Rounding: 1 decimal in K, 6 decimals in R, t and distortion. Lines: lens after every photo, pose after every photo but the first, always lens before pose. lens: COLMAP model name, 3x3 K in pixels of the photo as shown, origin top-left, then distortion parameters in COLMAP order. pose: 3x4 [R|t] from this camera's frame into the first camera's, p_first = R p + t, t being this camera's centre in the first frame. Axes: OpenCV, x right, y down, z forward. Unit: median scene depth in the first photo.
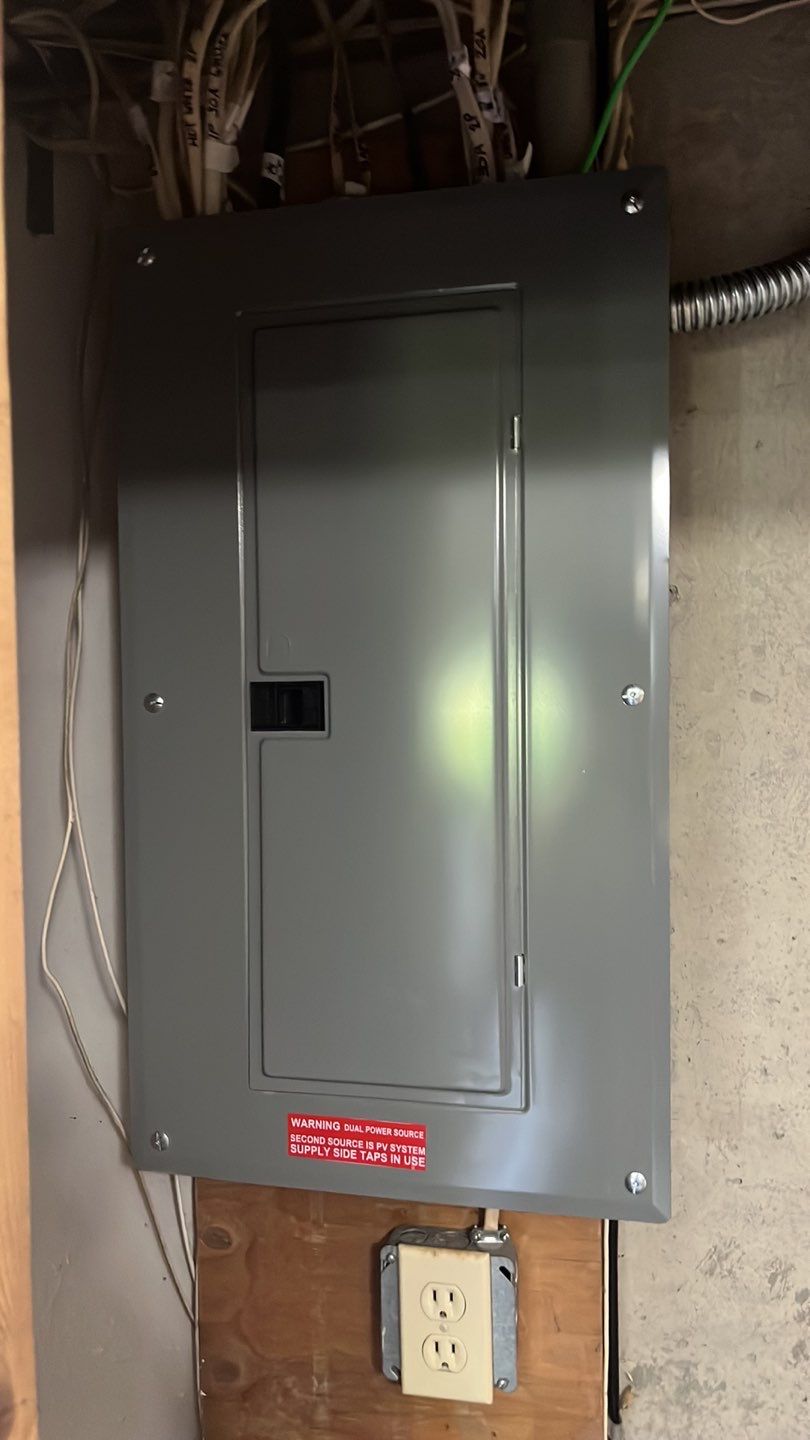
lens RADIAL K [[1079.6, 0, 405.0], [0, 1079.6, 720.0], [0, 0, 1]] dist [0.001192, -0.007407]
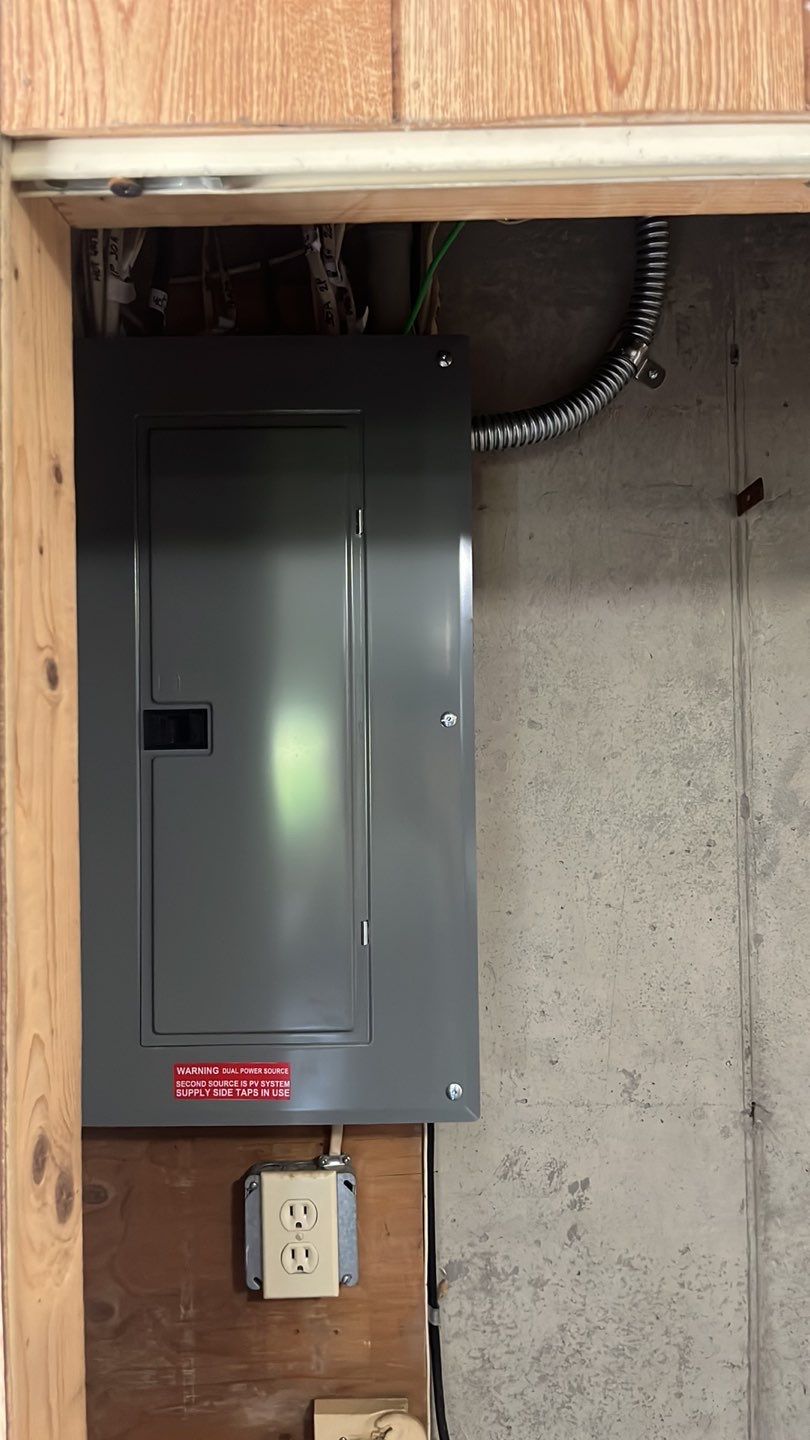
lens RADIAL K [[1079.6, 0, 405.0], [0, 1079.6, 720.0], [0, 0, 1]] dist [0.001192, -0.007407]
pose [[0.975062, 0.002711, 0.221914, -0.120944], [0.009448, 0.998512, -0.053711, 0.042969], [-0.221730, 0.054468, 0.973586, -0.254703]]
